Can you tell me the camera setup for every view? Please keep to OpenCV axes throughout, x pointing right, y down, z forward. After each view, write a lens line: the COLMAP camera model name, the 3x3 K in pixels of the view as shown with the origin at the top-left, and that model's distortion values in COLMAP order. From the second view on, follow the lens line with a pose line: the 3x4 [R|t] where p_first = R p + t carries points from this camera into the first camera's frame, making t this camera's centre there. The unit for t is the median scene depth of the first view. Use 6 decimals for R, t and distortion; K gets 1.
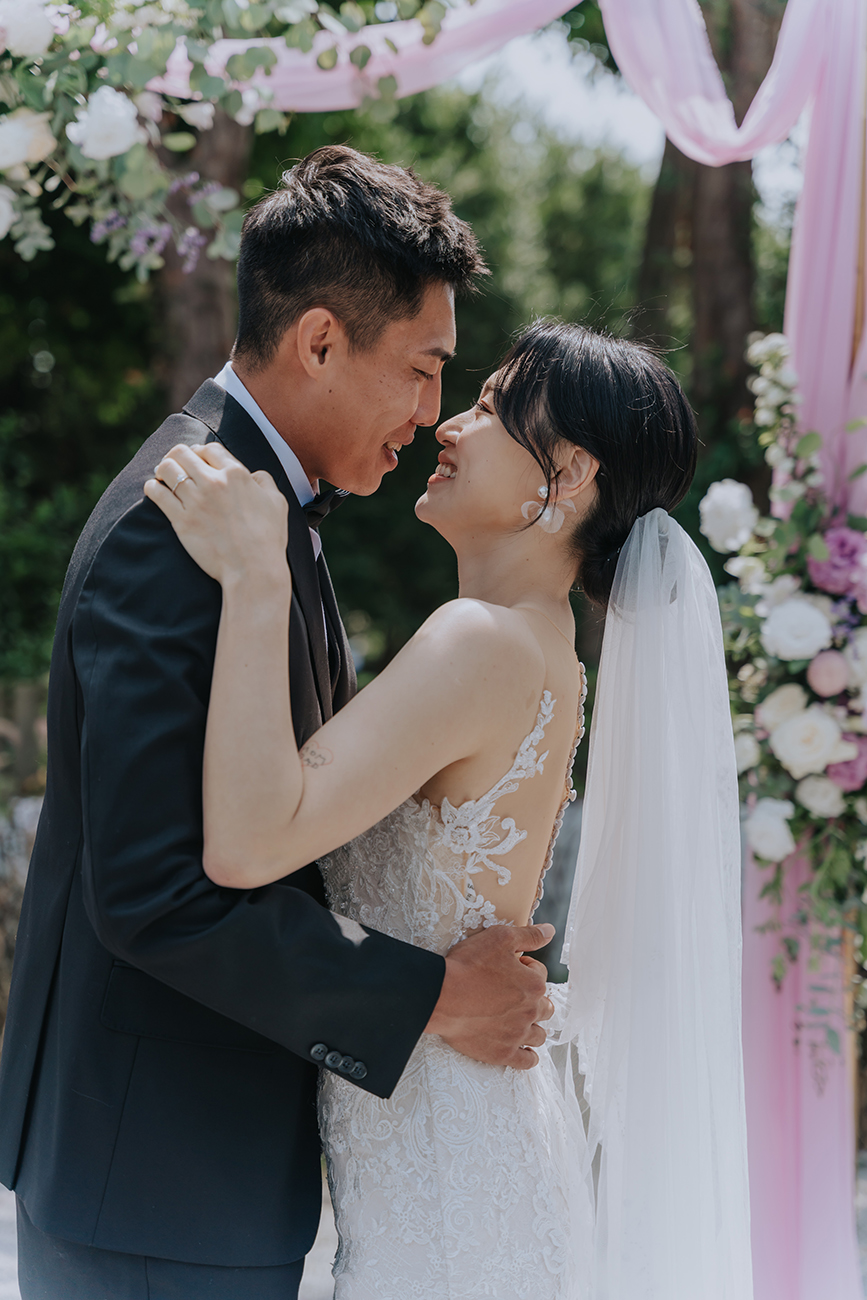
lens RADIAL K [[2506.2, 0, 433.5], [0, 2506.2, 650.0], [0, 0, 1]] dist [0.076032, 0.151158]
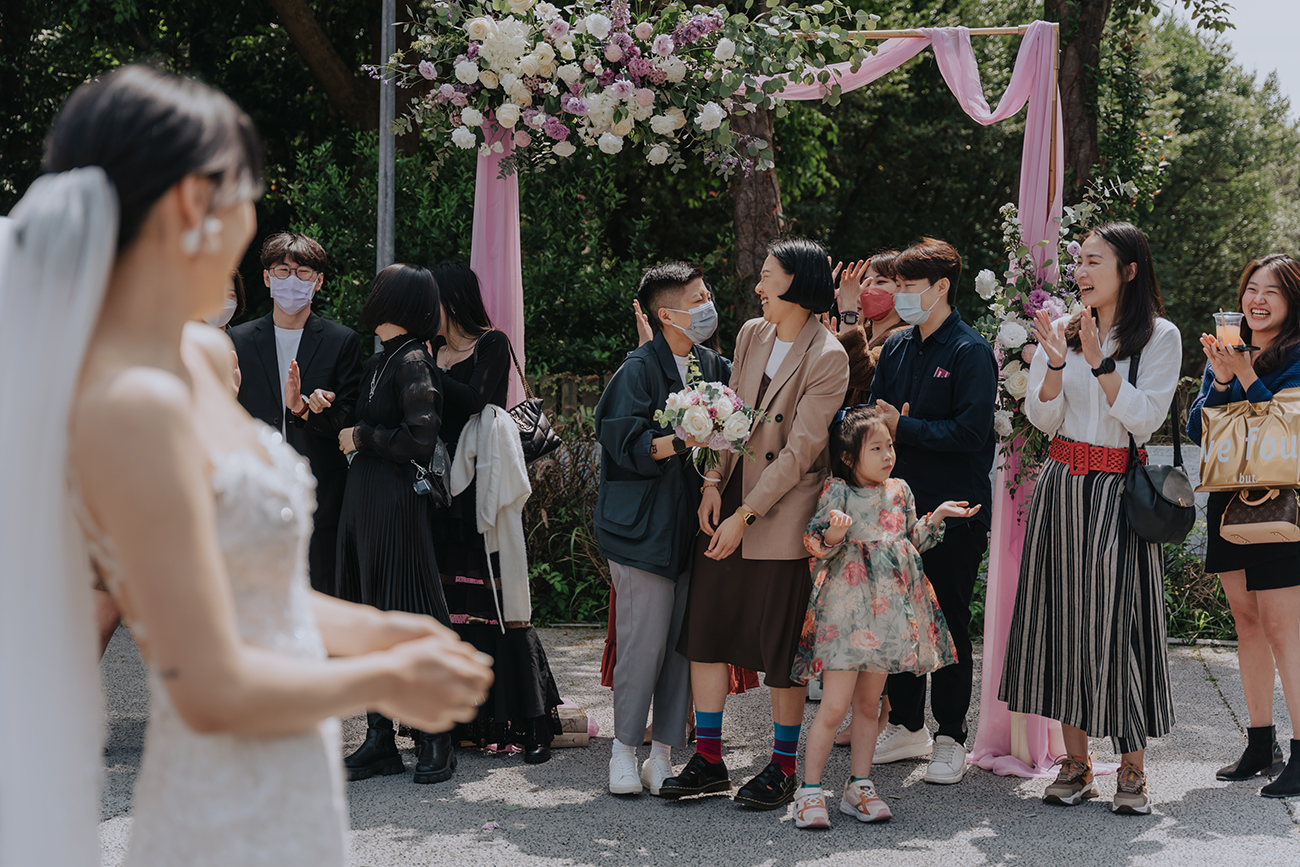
lens RADIAL K [[2038.4, 0, 650.0], [0, 2038.4, 433.5], [0, 0, 1]] dist [0.020066, 0.056198]
pose [[0.989414, 0.000999, -0.145118, 0.083004], [0.003328, 0.999557, 0.029574, 0.024360], [0.145084, -0.029744, 0.988972, -0.828693]]
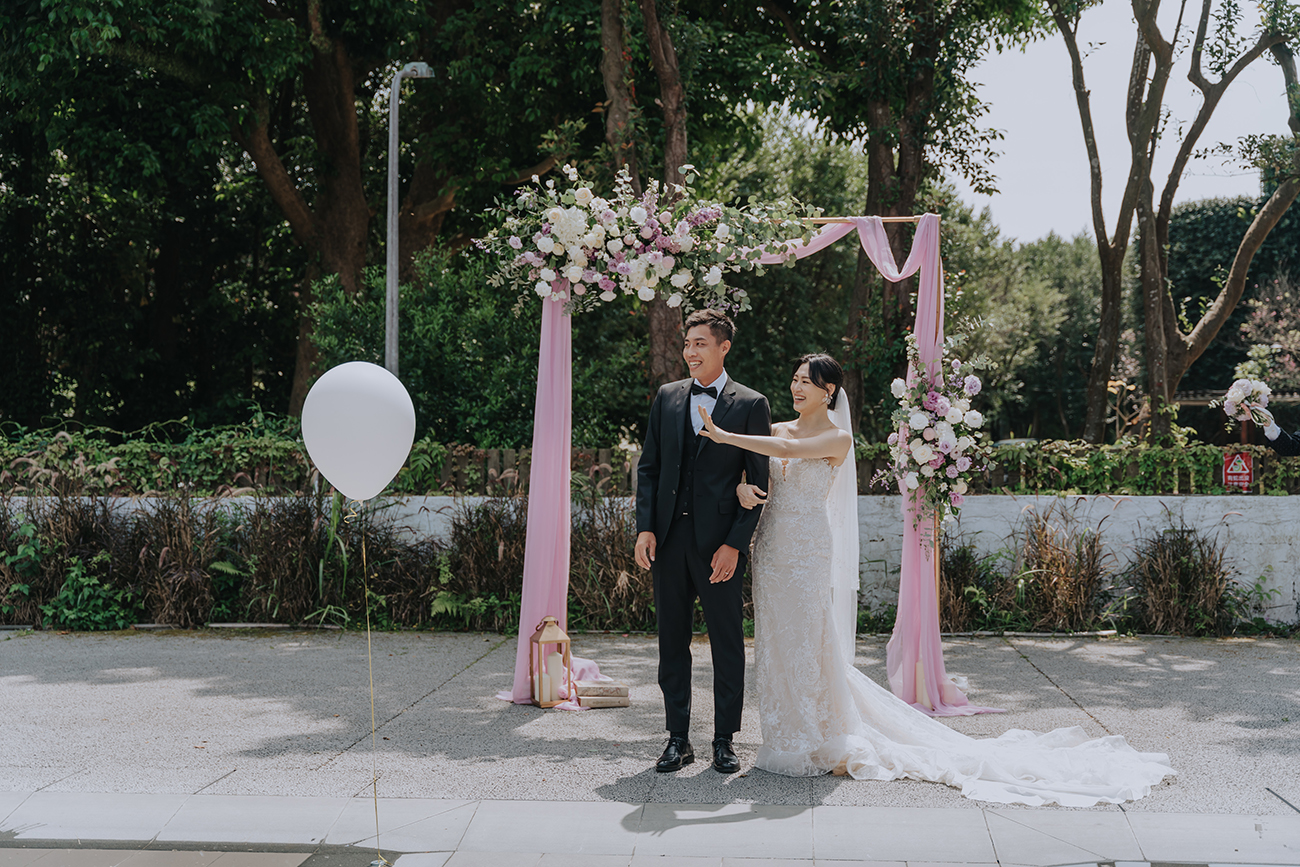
lens RADIAL K [[1716.8, 0, 650.0], [0, 1716.8, 433.5], [0, 0, 1]] dist [0.037695, 0.070197]
pose [[0.999450, -0.011721, -0.031023, -0.141944], [0.011596, 0.999924, -0.004186, 0.013108], [0.031070, 0.003824, 0.999510, -1.284479]]
